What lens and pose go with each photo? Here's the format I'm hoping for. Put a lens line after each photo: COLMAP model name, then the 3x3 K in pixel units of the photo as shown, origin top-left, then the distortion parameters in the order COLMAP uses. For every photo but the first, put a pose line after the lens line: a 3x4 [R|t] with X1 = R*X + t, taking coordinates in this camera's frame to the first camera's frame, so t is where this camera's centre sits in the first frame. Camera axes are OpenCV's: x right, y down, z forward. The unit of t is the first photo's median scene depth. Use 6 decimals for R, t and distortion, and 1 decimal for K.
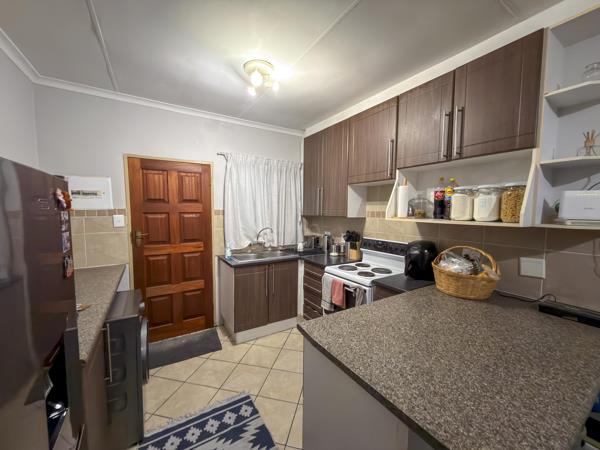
lens RADIAL K [[239.2, 0, 301.1], [0, 239.2, 226.8], [0, 0, 1]] dist [-0.000677, 0.000247]
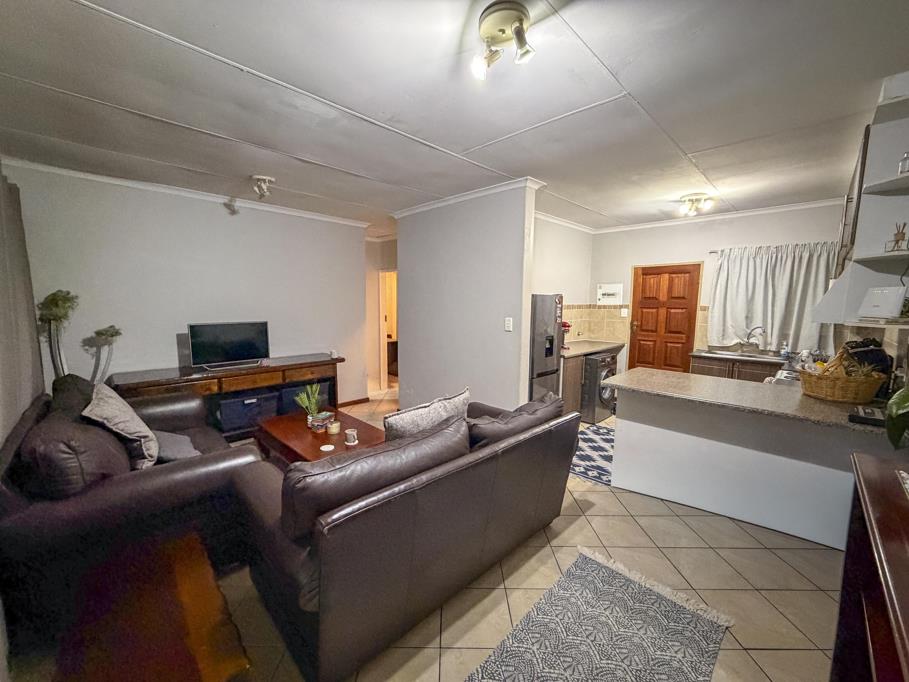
lens RADIAL K [[362.4, 0, 449.8], [0, 362.4, 342.8], [0, 0, 1]] dist [-0.000677, 0.000247]
pose [[0.222842, 0.110017, -0.968627, 1.102380], [-0.078283, 0.992422, 0.094710, 0.029869], [0.971706, 0.054722, 0.229765, -0.506766]]
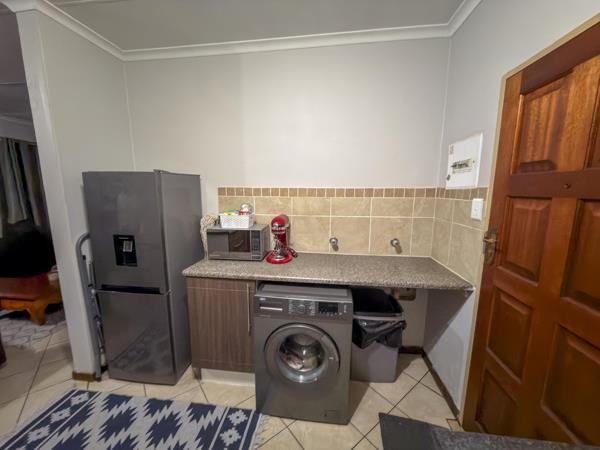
lens RADIAL K [[239.2, 0, 299.6], [0, 239.2, 223.9], [0, 0, 1]] dist [-0.000677, 0.000247]
pose [[-0.634645, 0.110756, -0.764826, -0.049249], [-0.064118, 0.978718, 0.194934, -0.069415], [0.770139, 0.172754, -0.614038, 0.971864]]
